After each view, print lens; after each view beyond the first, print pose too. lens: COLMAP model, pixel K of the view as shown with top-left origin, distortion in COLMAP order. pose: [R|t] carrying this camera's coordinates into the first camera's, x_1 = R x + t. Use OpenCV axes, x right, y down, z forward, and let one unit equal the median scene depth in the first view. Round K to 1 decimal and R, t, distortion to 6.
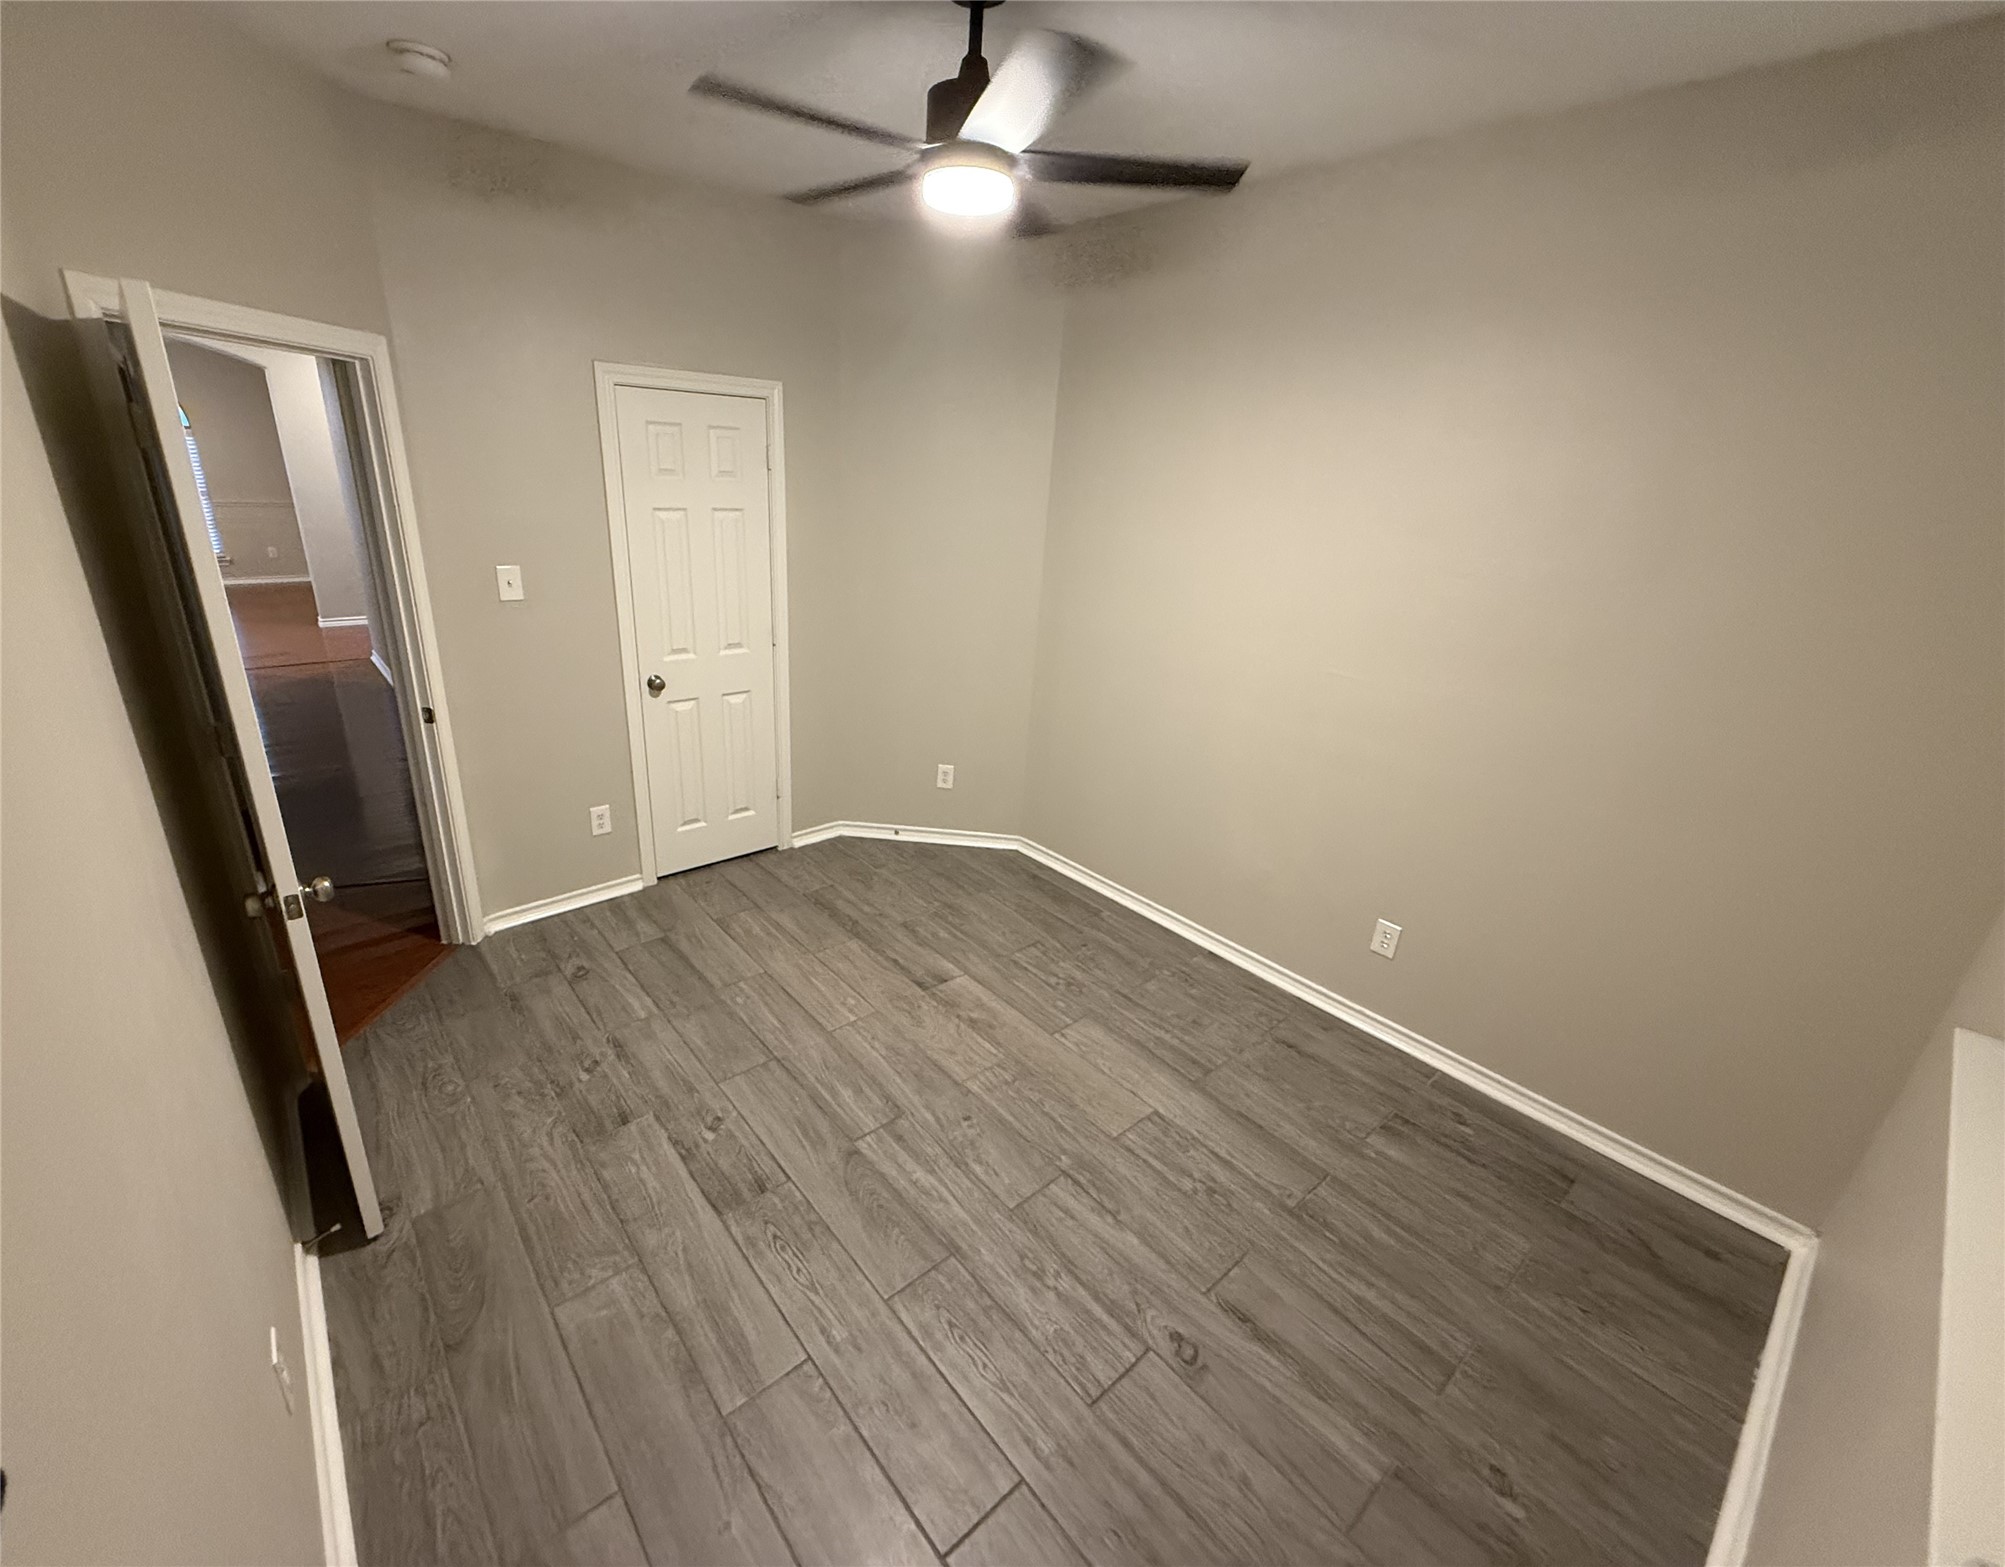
lens RADIAL K [[843.2, 0, 1000.5], [0, 843.2, 774.7], [0, 0, 1]] dist [-0.000663, 0.000051]
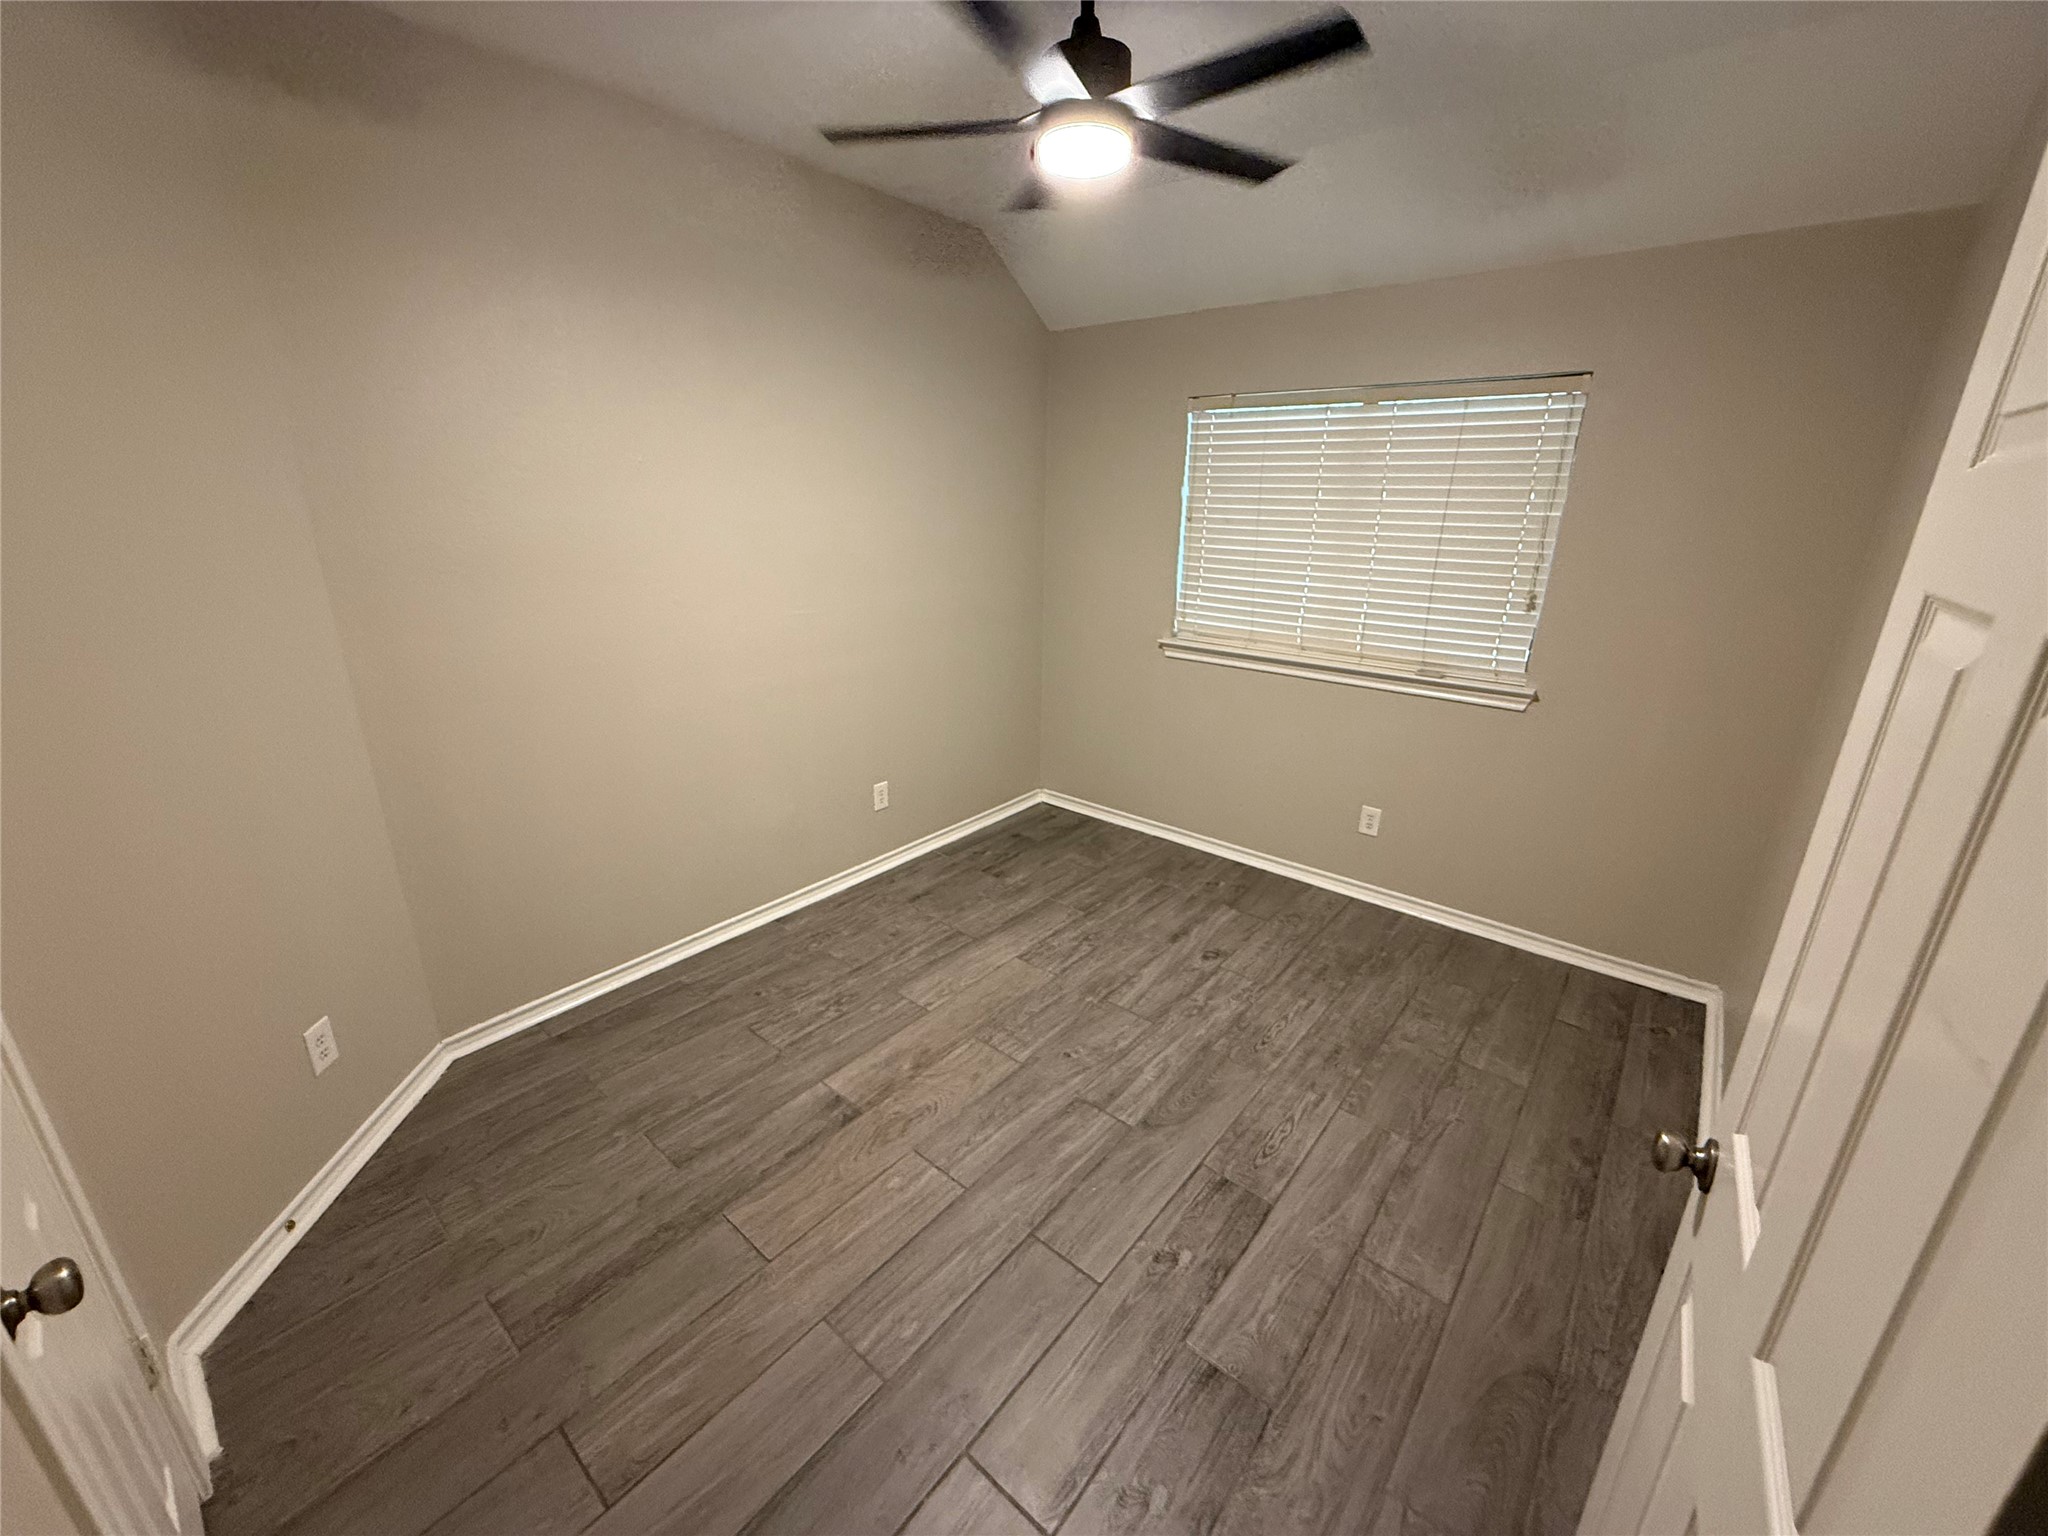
lens RADIAL K [[820.6, 0, 1023.7], [0, 820.6, 769.6], [0, 0, 1]] dist [-0.001655, 0.000026]
pose [[-0.156227, -0.368073, 0.916578, -0.871073], [0.326125, 0.856708, 0.399618, -0.324418], [-0.932328, 0.361350, -0.013803, 1.002421]]
